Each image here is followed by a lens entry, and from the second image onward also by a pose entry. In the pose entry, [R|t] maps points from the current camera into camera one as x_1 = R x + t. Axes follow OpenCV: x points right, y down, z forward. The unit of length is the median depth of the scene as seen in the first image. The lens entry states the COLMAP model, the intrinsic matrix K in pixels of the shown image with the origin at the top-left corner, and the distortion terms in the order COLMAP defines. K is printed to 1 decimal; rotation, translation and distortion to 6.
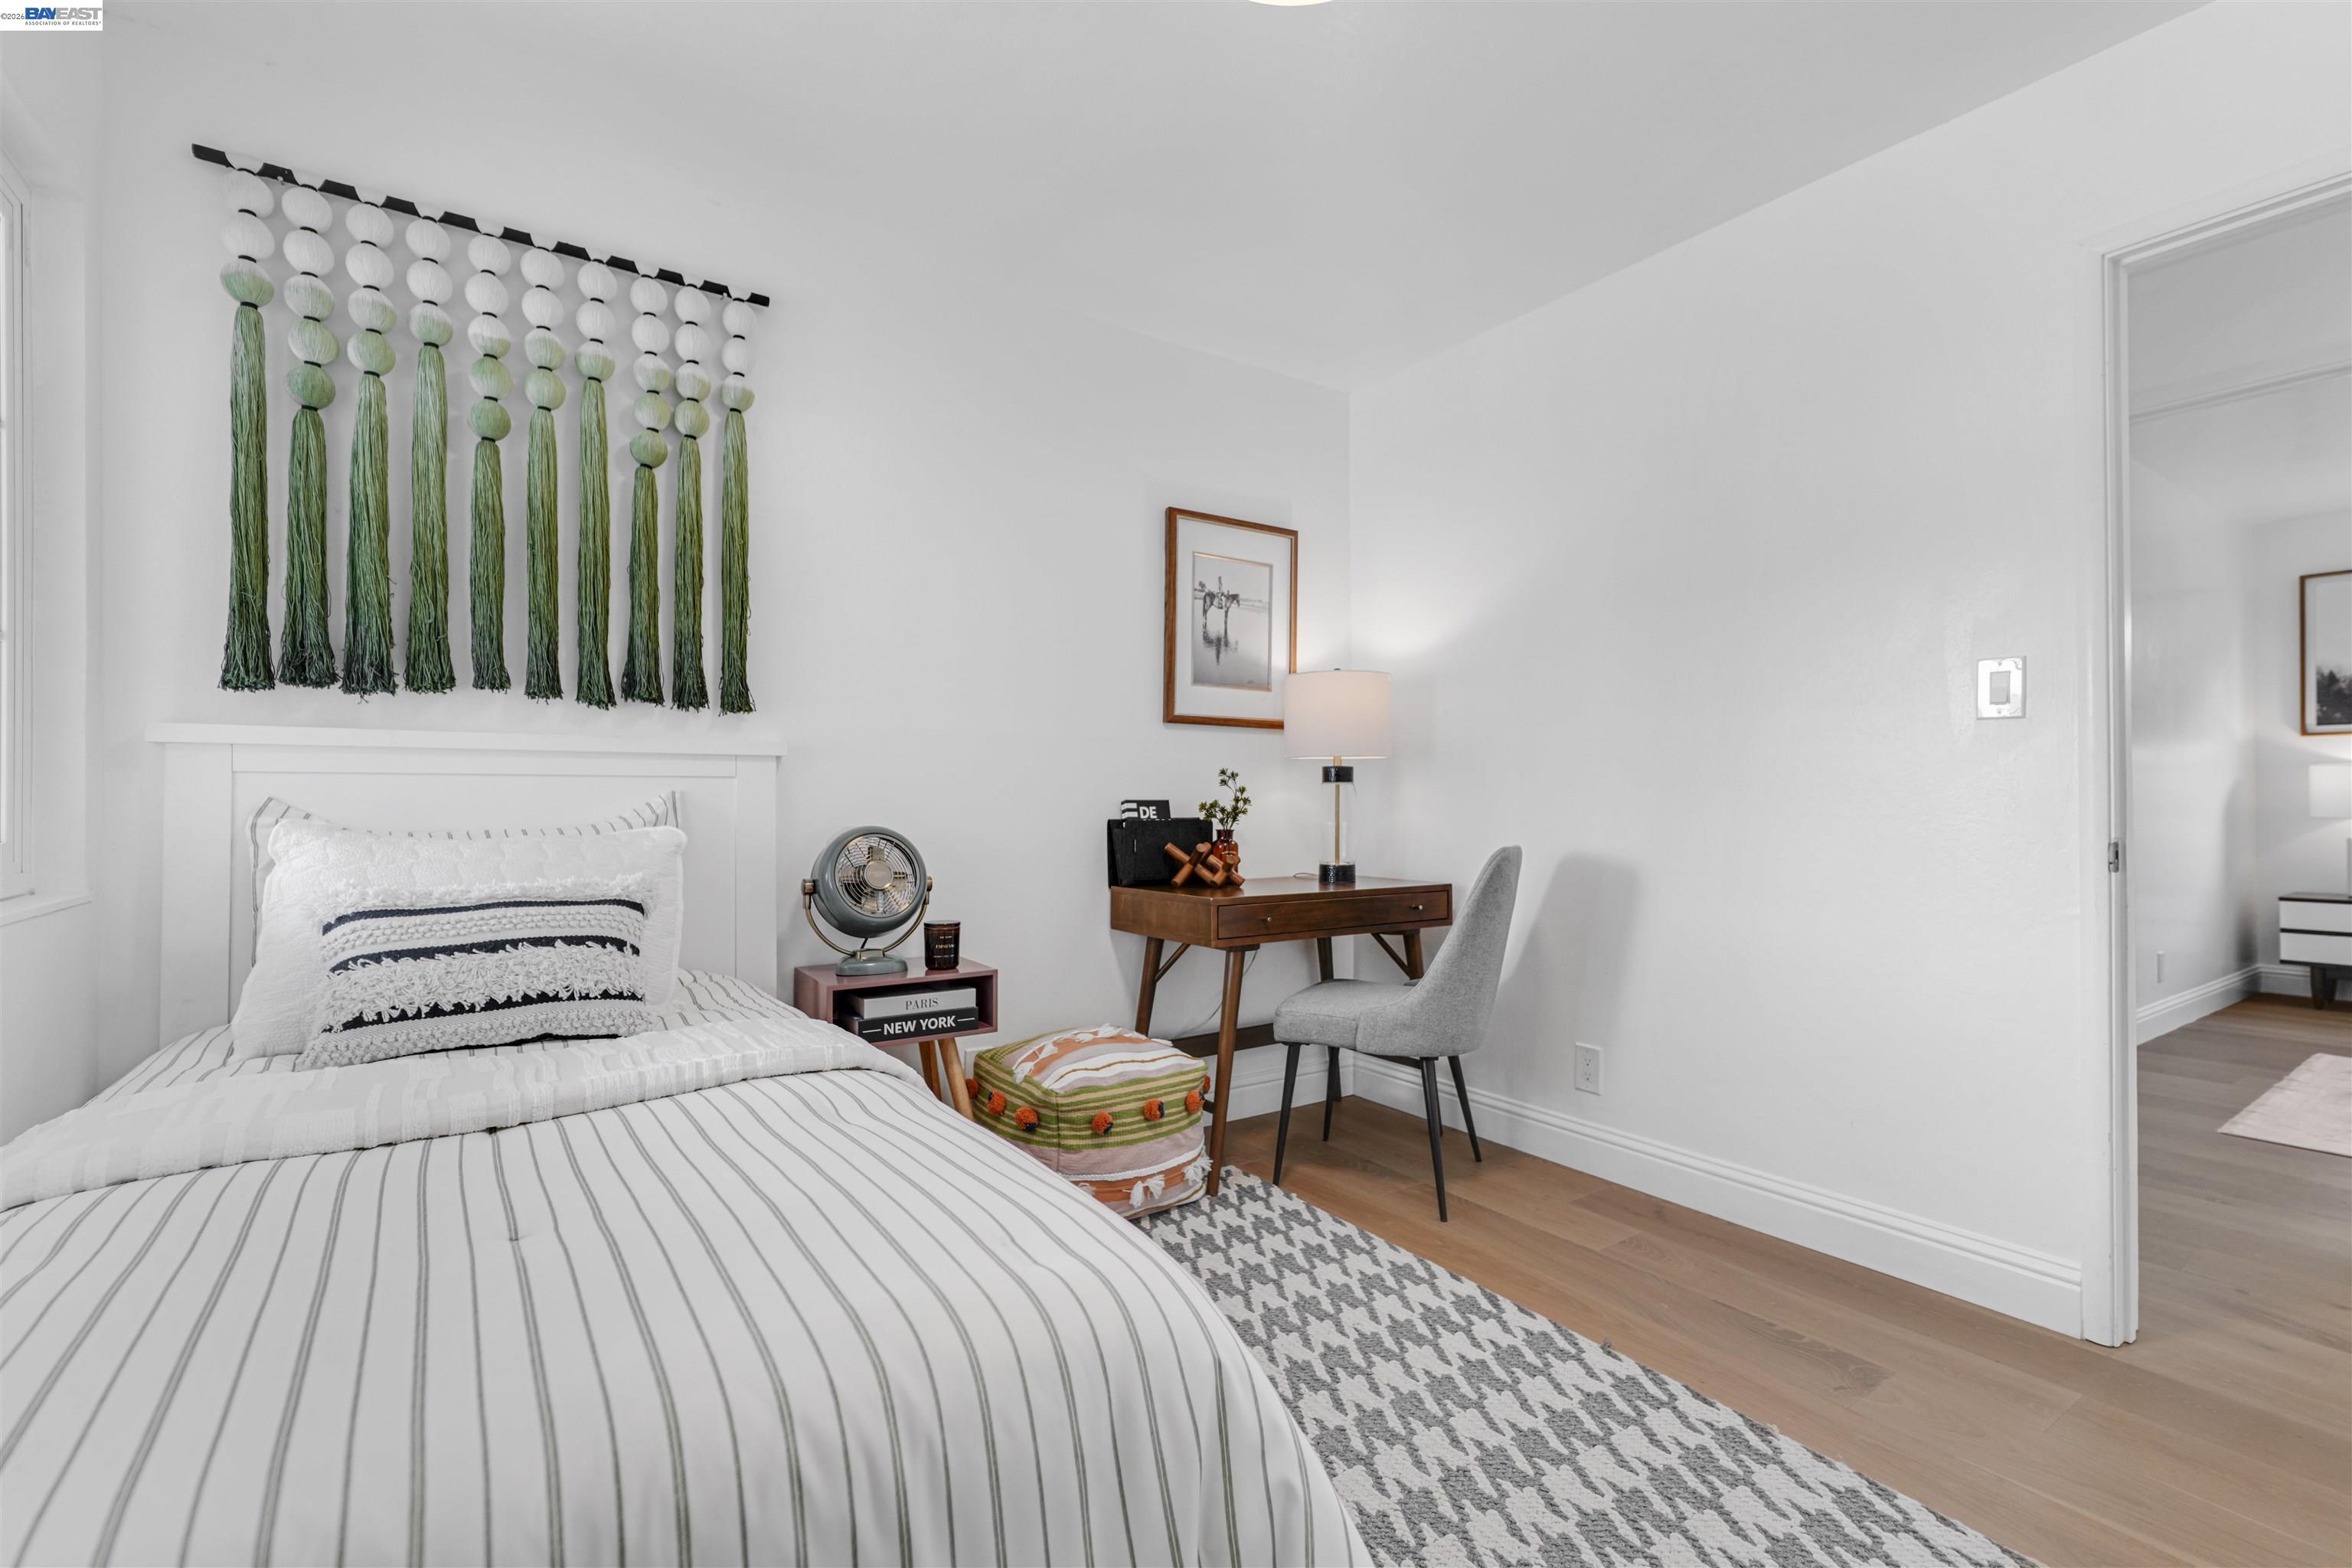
lens RADIAL K [[1089.4, 0, 1189.0], [0, 1089.4, 795.9], [0, 0, 1]] dist [0.002848, 0.003319]
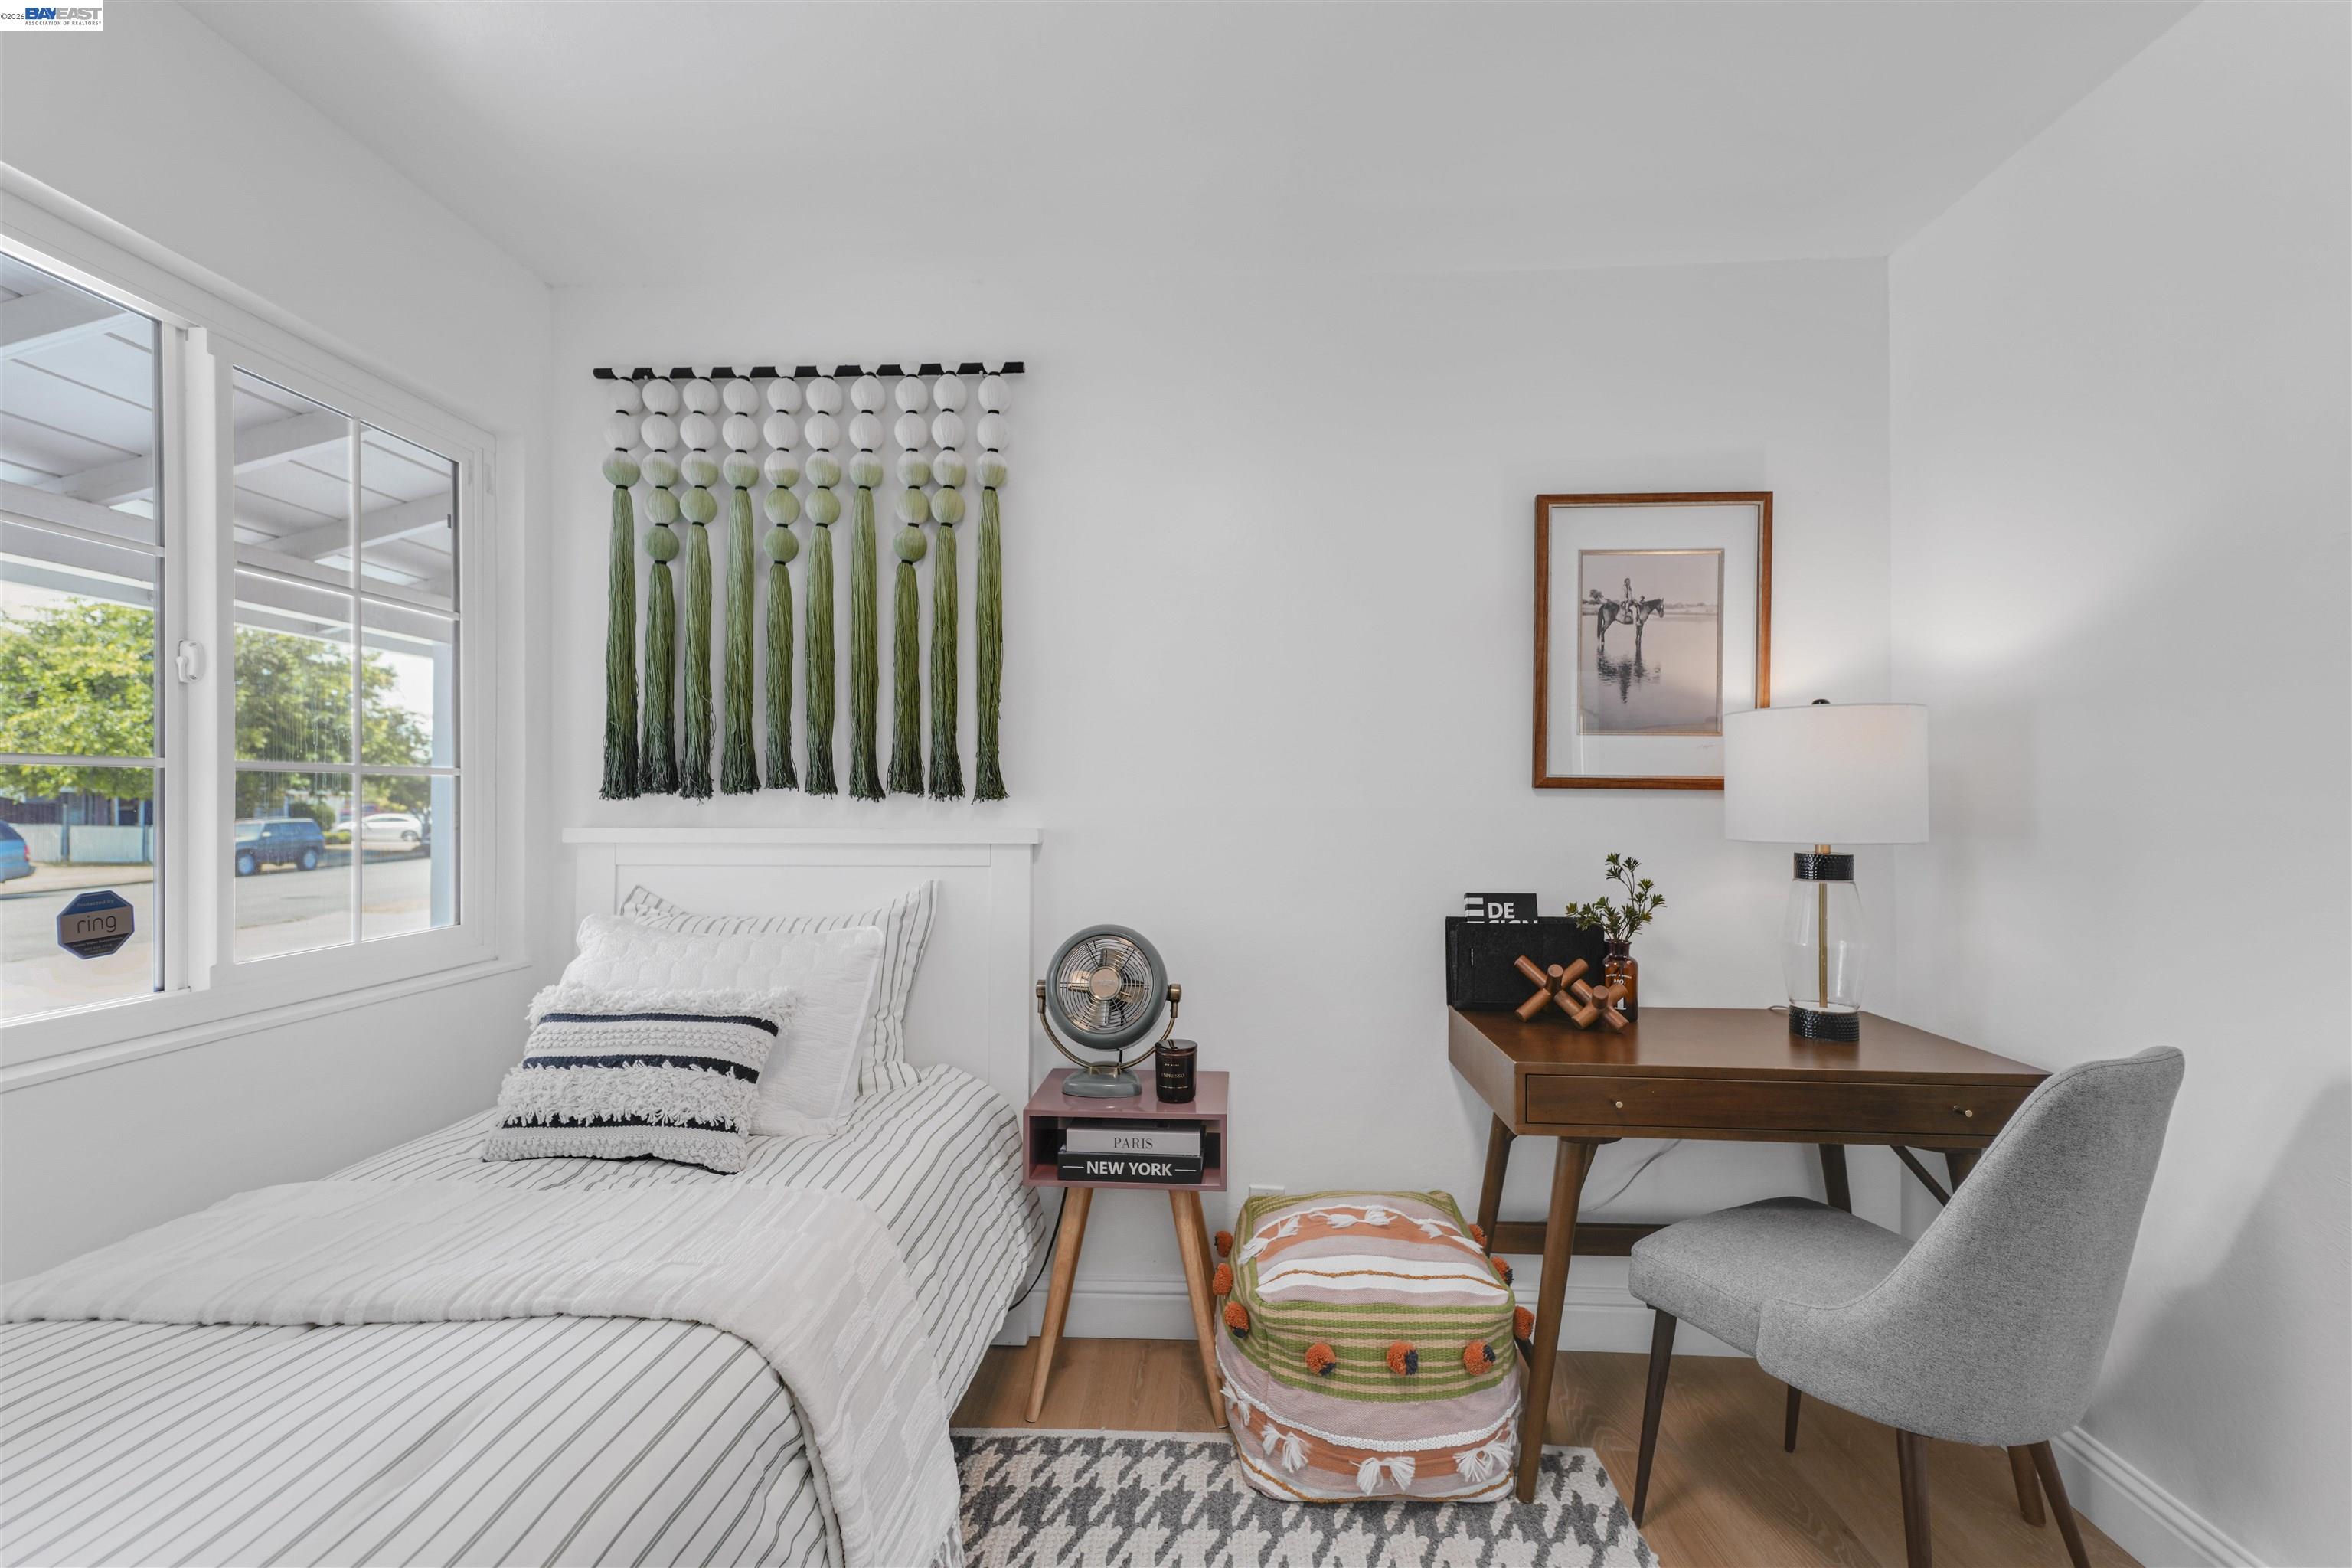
lens RADIAL K [[981.8, 0, 1175.6], [0, 981.8, 795.0], [0, 0, 1]] dist [0.010835, -0.001848]
pose [[0.785739, -0.003488, -0.618548, 0.254079], [0.002289, 0.999994, -0.002732, -0.078130], [0.618554, 0.000731, 0.785742, 0.414393]]
